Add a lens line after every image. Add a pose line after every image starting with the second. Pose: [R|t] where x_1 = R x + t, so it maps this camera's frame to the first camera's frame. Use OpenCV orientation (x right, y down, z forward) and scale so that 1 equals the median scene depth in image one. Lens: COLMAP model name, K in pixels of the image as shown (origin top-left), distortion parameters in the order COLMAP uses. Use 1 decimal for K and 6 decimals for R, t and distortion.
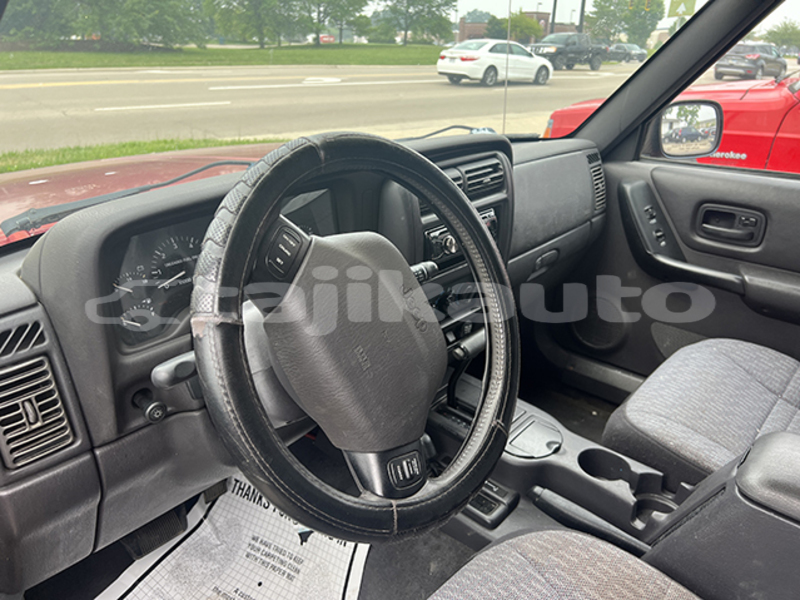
lens RADIAL K [[594.8, 0, 399.3], [0, 594.8, 311.7], [0, 0, 1]] dist [0.007953, 0.001587]
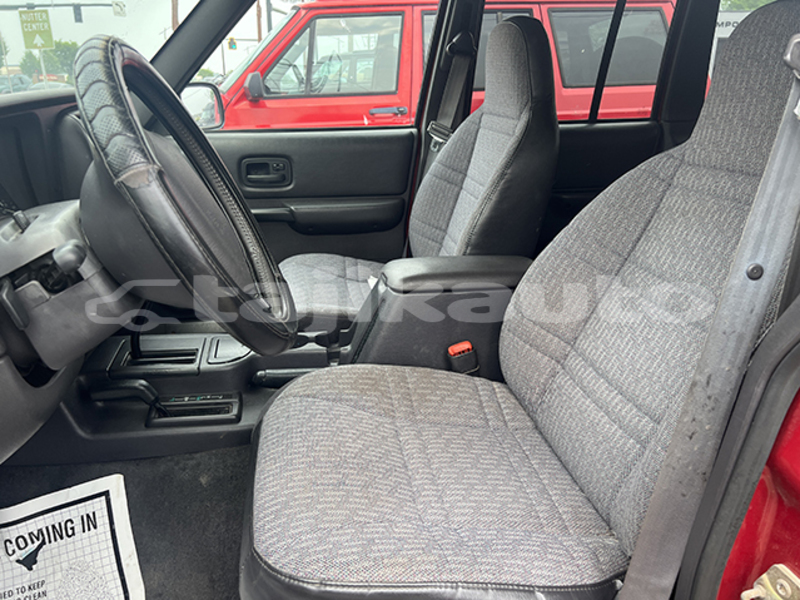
lens RADIAL K [[594.8, 0, 399.3], [0, 594.8, 311.7], [0, 0, 1]] dist [0.007953, 0.001587]
pose [[0.615048, -0.284446, 0.735395, -0.332071], [0.319890, 0.942476, 0.097004, 0.115752], [-0.720684, 0.175584, 0.670660, -0.022742]]
